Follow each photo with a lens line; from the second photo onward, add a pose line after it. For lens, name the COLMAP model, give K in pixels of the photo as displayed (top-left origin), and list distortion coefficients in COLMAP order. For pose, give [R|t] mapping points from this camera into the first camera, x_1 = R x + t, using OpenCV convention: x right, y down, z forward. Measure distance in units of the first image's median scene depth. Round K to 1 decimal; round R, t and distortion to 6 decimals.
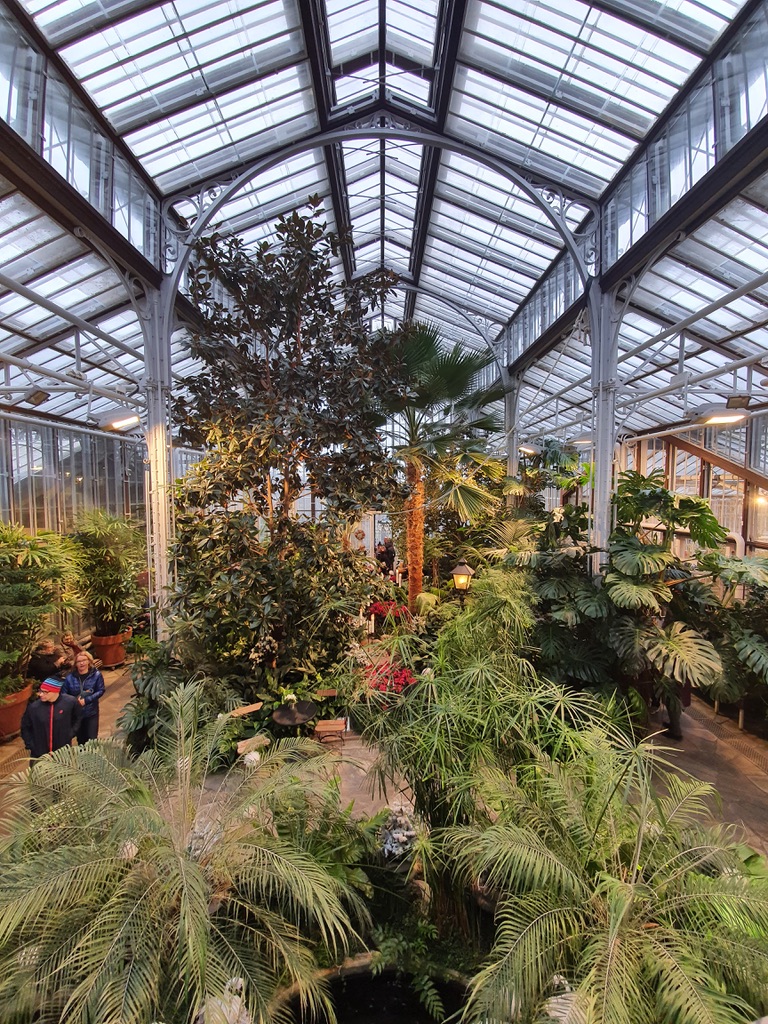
lens RADIAL K [[408.9, 0, 384.0], [0, 408.9, 512.0], [0, 0, 1]] dist [0.003300, -0.012514]
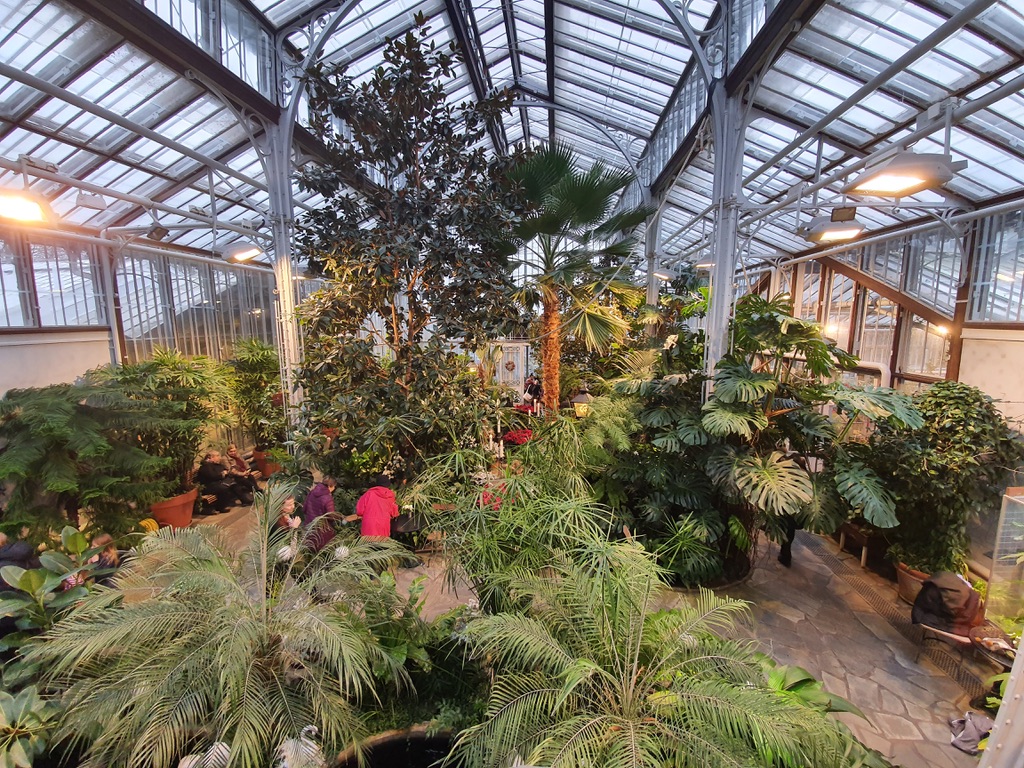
lens RADIAL K [[408.9, 0, 507.7], [0, 408.9, 383.9], [0, 0, 1]] dist [0.003300, -0.012514]
pose [[0.992211, 0.013823, -0.123801, 0.168044], [-0.002203, 0.995616, 0.093507, 0.016586], [0.124551, -0.092506, 0.987892, -0.017853]]
